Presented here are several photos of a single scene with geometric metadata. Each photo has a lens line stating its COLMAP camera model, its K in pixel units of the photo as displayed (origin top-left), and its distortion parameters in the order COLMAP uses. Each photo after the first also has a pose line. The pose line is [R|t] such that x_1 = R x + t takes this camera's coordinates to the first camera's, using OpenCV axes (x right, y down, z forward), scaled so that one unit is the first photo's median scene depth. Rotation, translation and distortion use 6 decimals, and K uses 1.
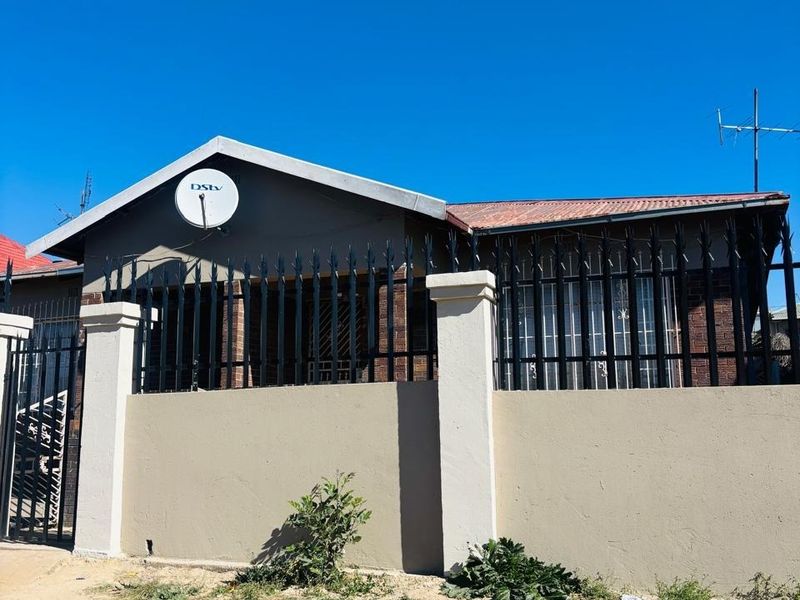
lens RADIAL K [[827.1, 0, 400.0], [0, 827.1, 300.0], [0, 0, 1]] dist [-0.054704, -0.032103]
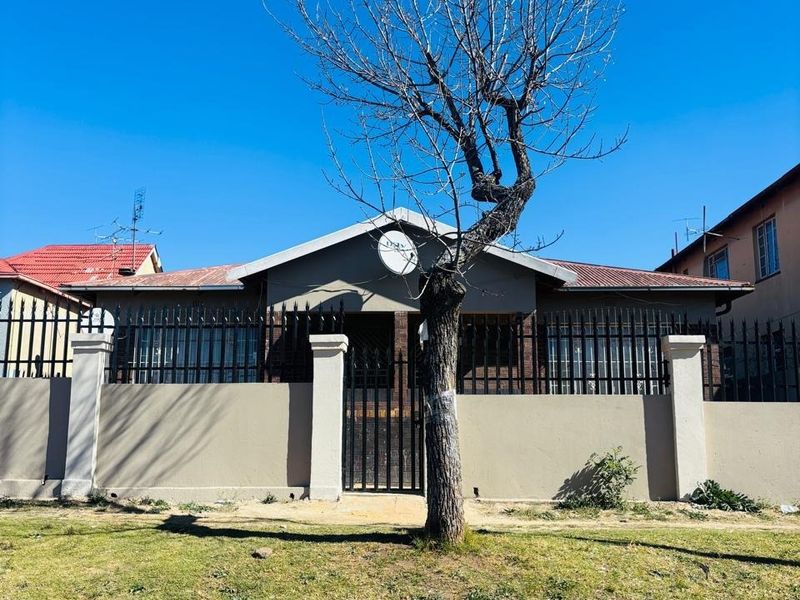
lens RADIAL K [[827.1, 0, 400.0], [0, 827.1, 300.0], [0, 0, 1]] dist [-0.054704, -0.032103]
pose [[0.952115, 0.072578, 0.297002, -0.927891], [-0.071195, 0.997342, -0.015484, -0.033146], [-0.297336, -0.006402, 0.954751, -0.465268]]
